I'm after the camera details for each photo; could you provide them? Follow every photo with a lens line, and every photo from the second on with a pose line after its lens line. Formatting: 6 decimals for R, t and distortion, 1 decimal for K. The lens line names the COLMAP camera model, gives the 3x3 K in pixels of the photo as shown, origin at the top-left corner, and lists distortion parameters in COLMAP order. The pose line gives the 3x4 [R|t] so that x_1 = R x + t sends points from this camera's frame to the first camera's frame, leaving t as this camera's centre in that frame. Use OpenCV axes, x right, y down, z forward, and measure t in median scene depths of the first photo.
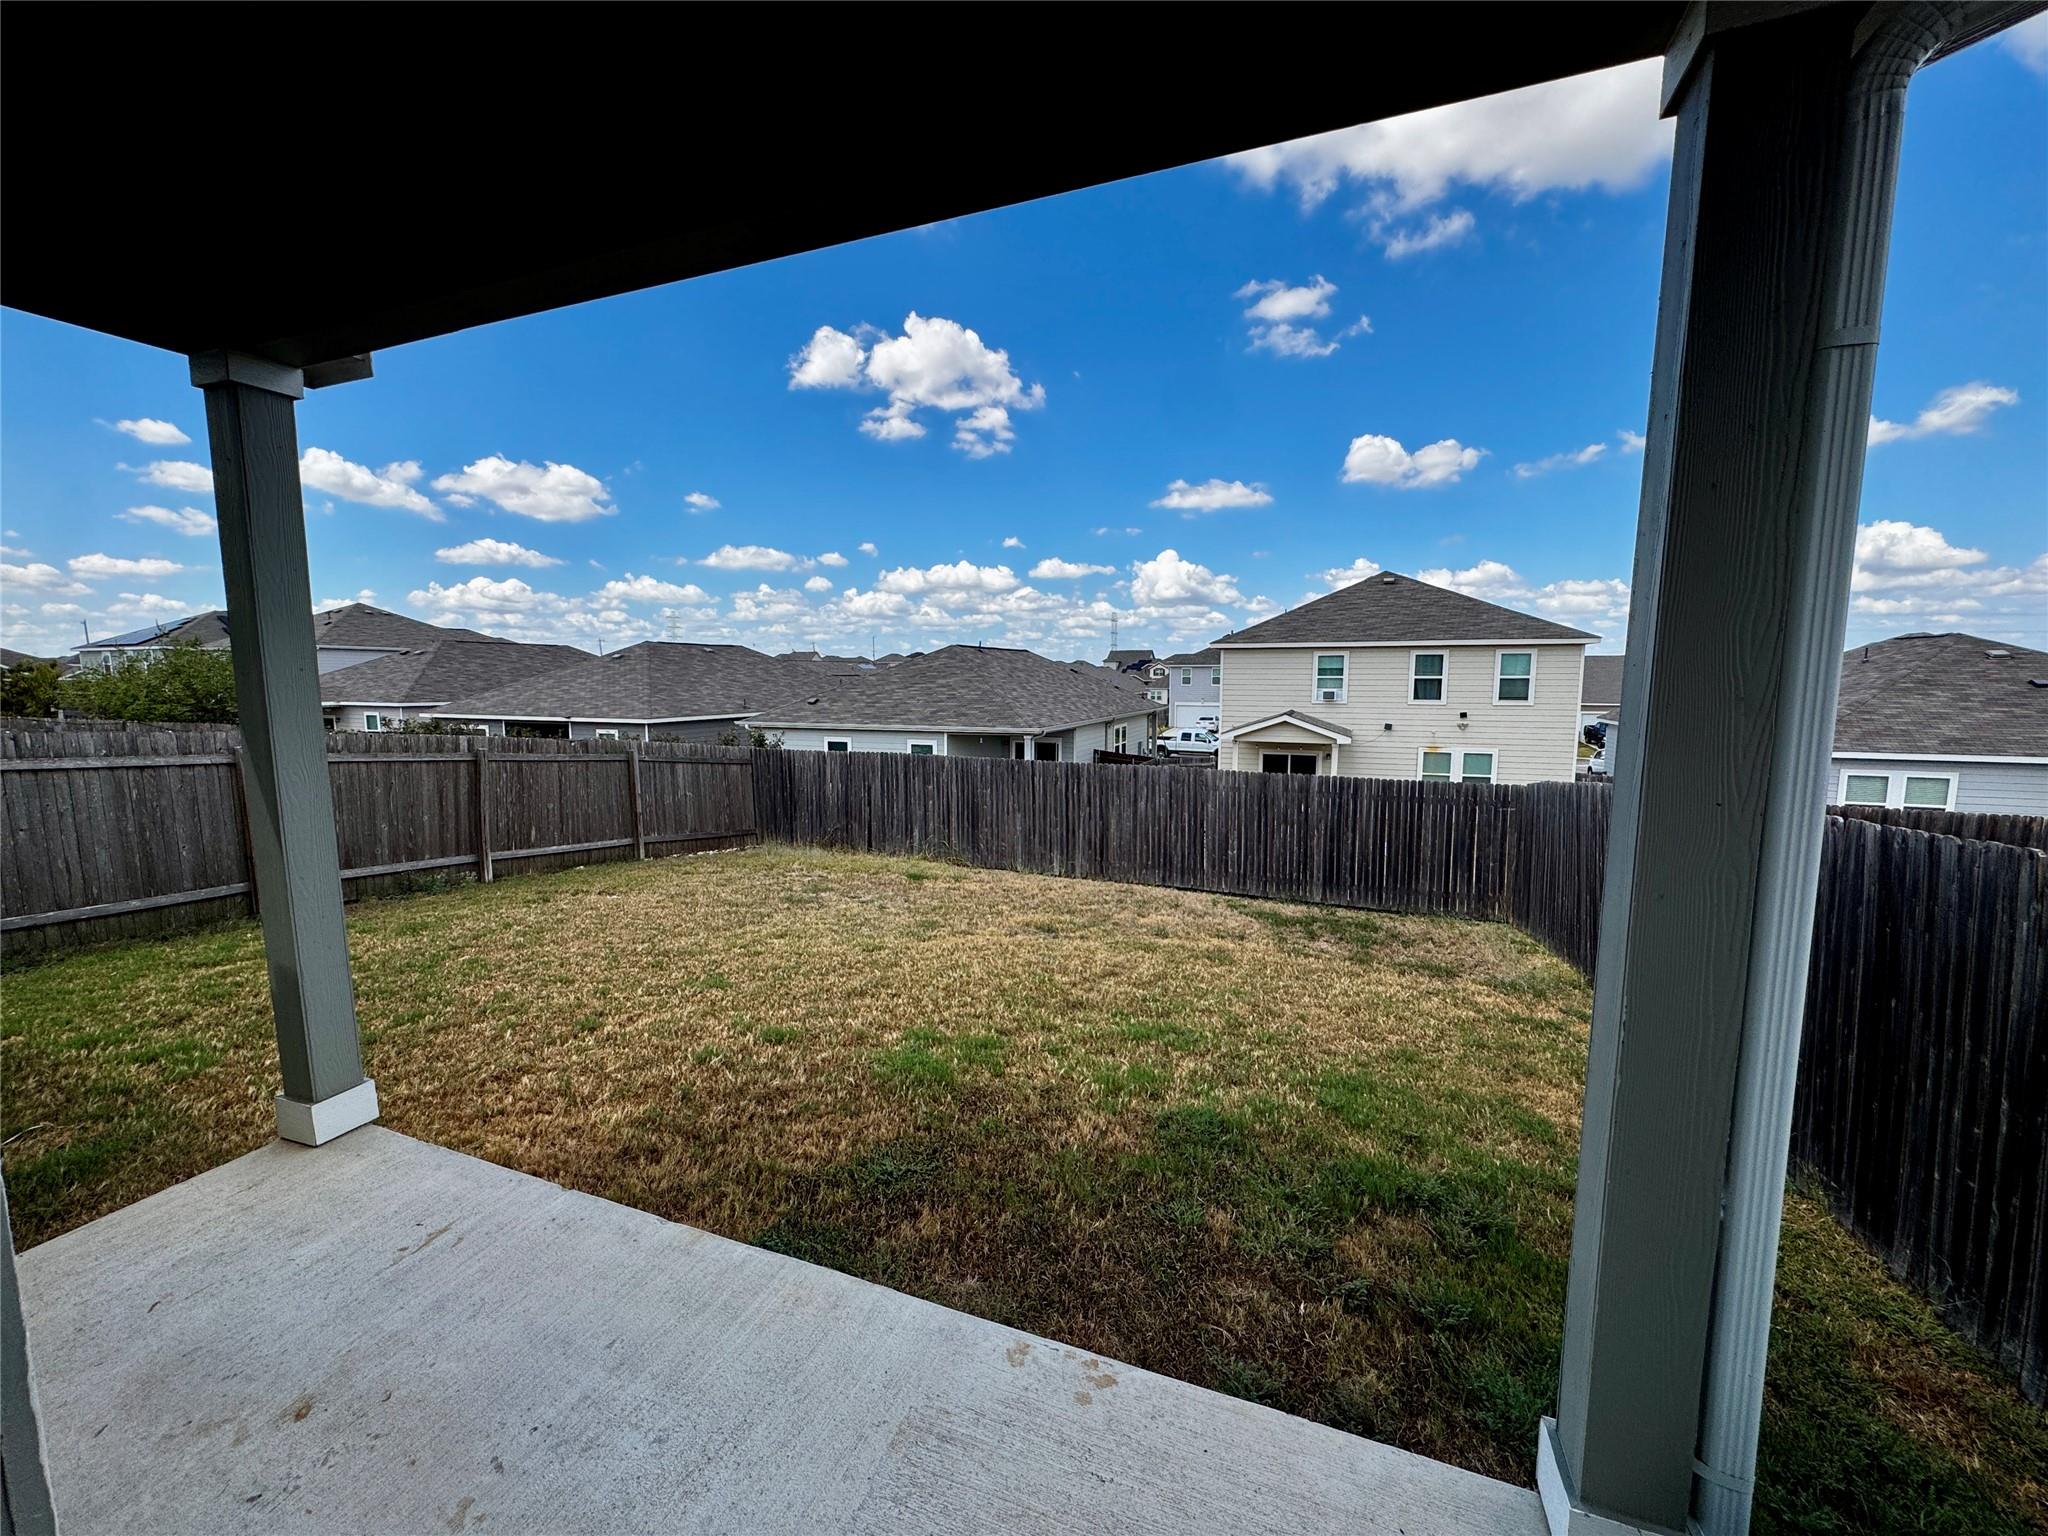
lens RADIAL K [[814.2, 0, 1024.0], [0, 814.2, 768.0], [0, 0, 1]] dist [0.000362, -0.000065]
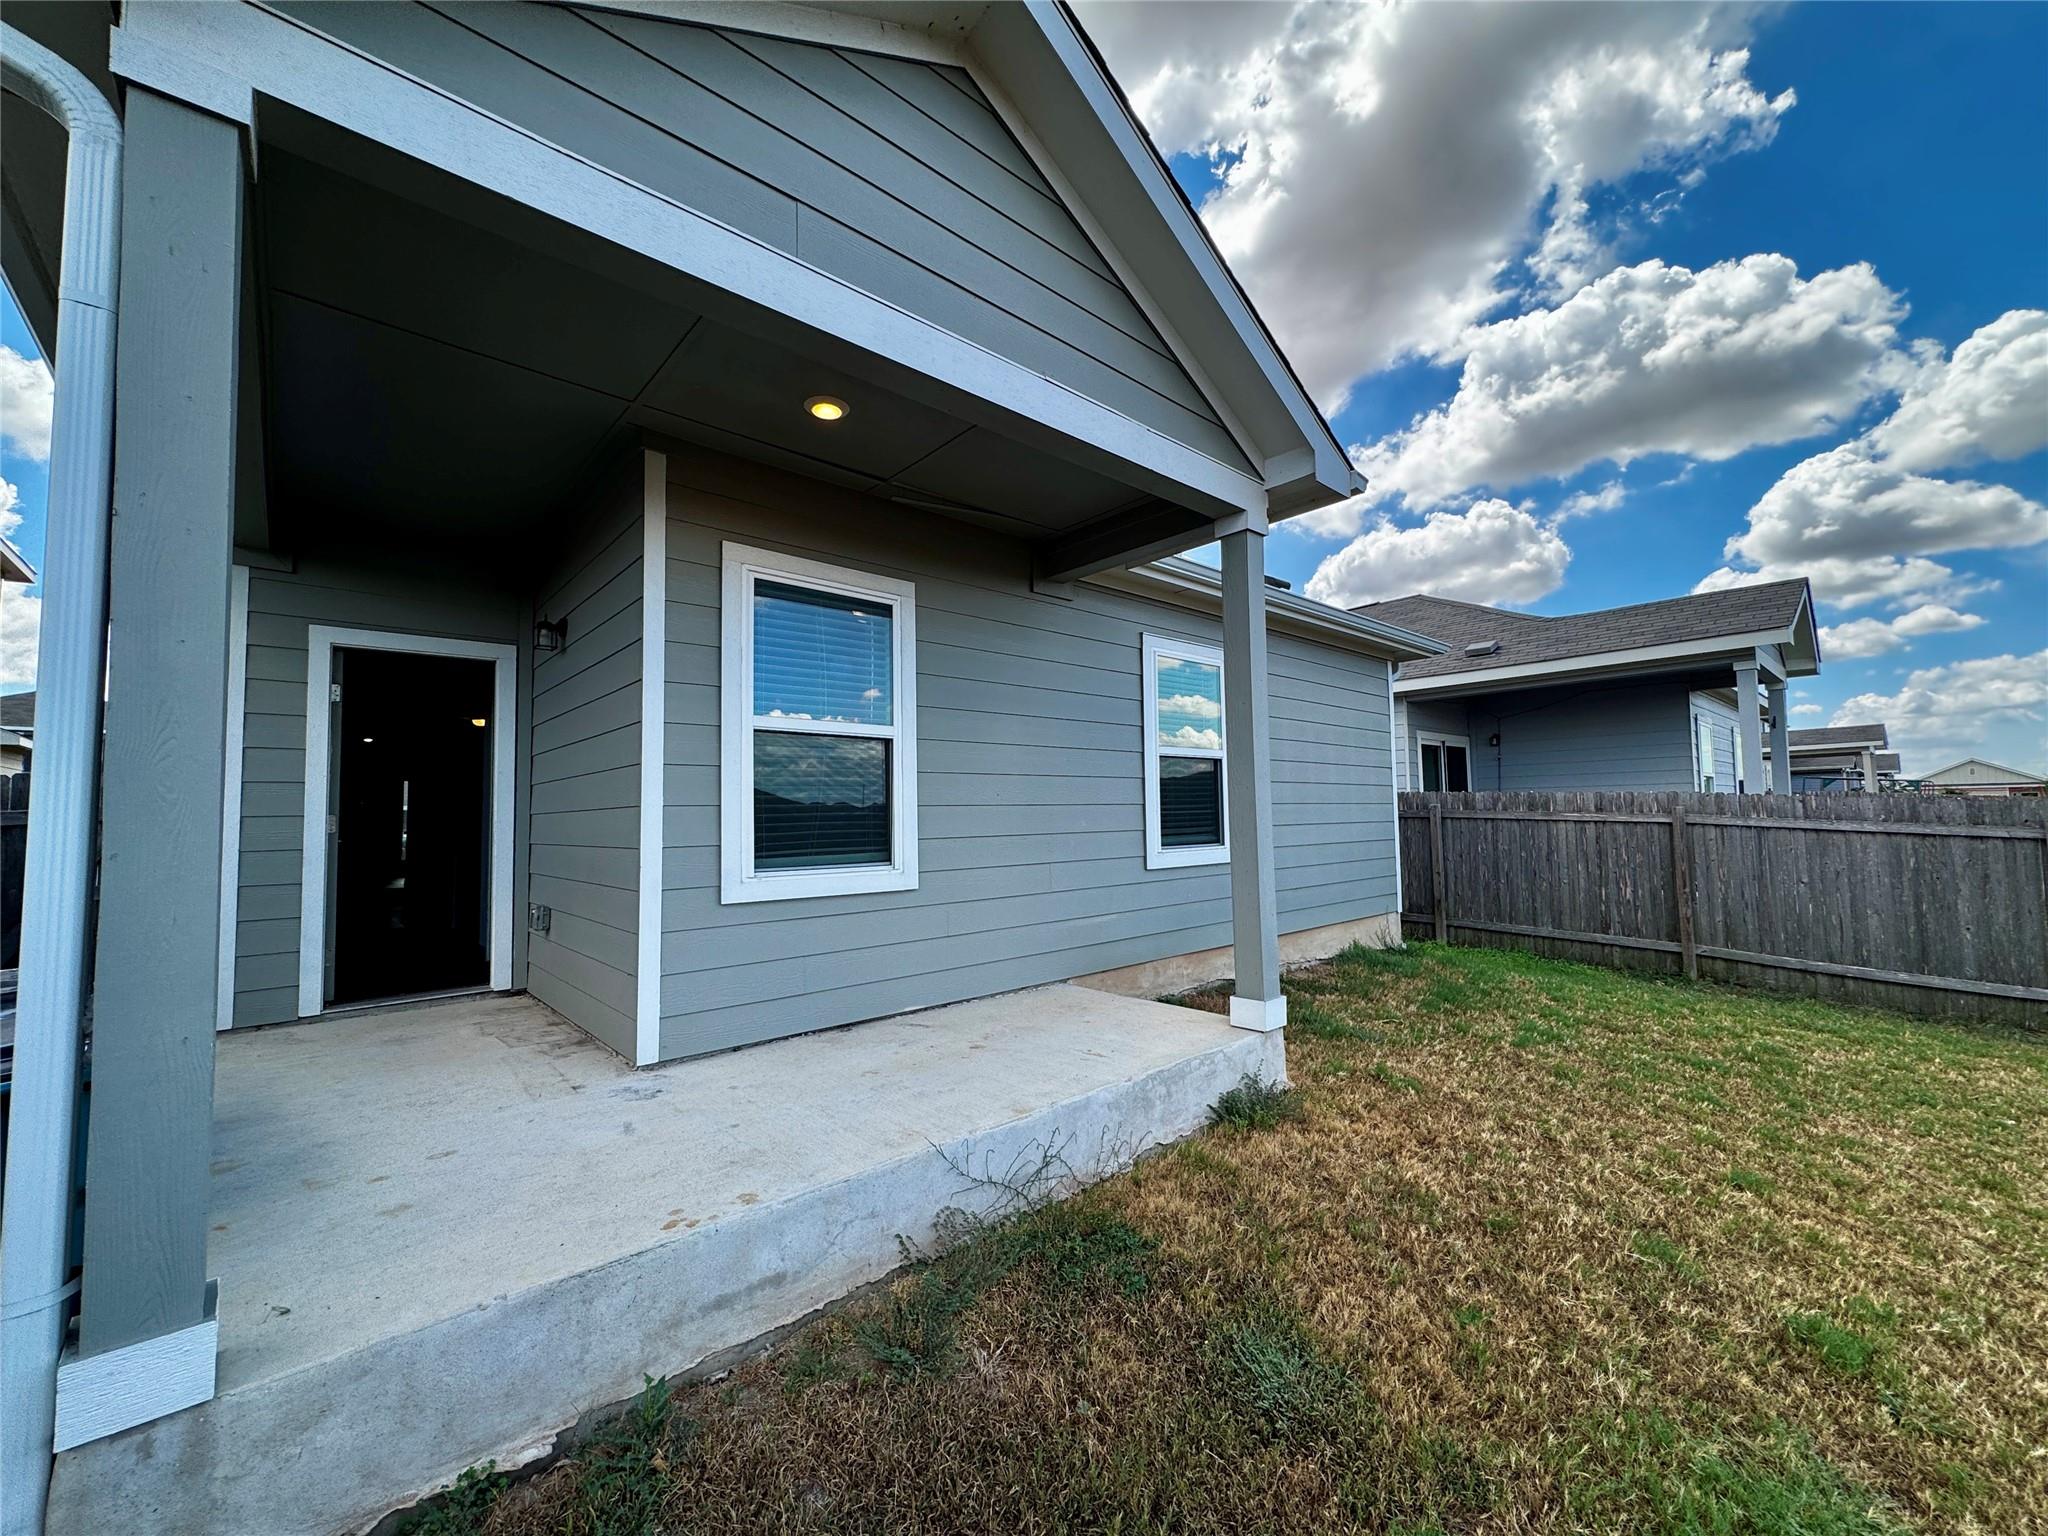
lens RADIAL K [[814.2, 0, 1024.0], [0, 814.2, 768.0], [0, 0, 1]] dist [0.000362, -0.000065]
pose [[-0.447203, -0.043675, -0.893366, 0.247183], [-0.084675, 0.996389, -0.006325, 0.016166], [0.890415, 0.072817, -0.449286, 0.502970]]
